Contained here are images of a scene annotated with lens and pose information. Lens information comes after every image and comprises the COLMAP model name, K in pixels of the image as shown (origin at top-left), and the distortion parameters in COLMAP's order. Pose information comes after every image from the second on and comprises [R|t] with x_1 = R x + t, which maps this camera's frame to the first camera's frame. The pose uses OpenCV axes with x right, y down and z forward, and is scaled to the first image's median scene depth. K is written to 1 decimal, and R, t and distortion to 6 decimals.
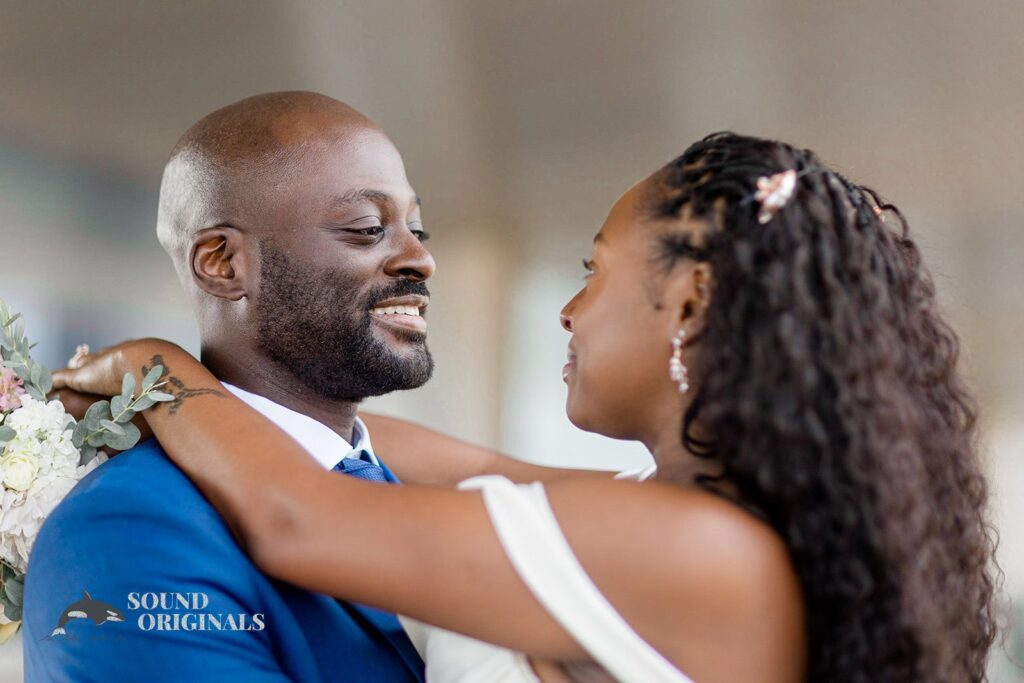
lens RADIAL K [[2351.9, 0, 512.0], [0, 2351.9, 341.5], [0, 0, 1]] dist [0.046285, -0.571238]
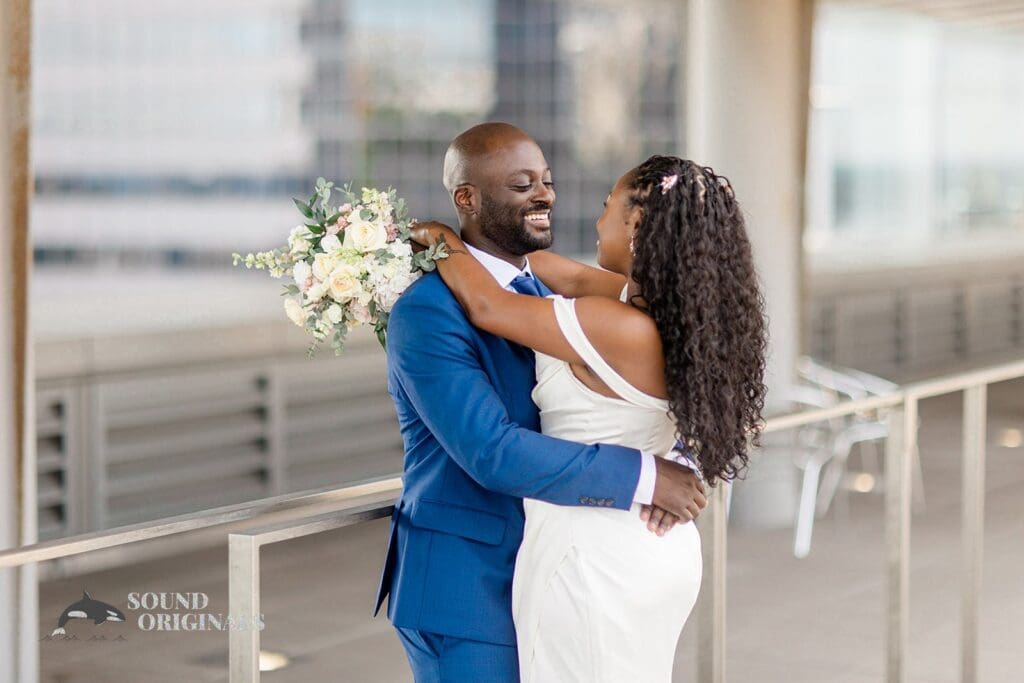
lens RADIAL K [[2351.9, 0, 512.0], [0, 2351.9, 341.5], [0, 0, 1]] dist [0.046285, -0.571238]
pose [[0.986352, 0.010253, -0.164333, 0.336558], [0.012517, 0.990502, 0.136925, -0.225290], [0.164176, -0.137113, 0.976855, -1.451398]]
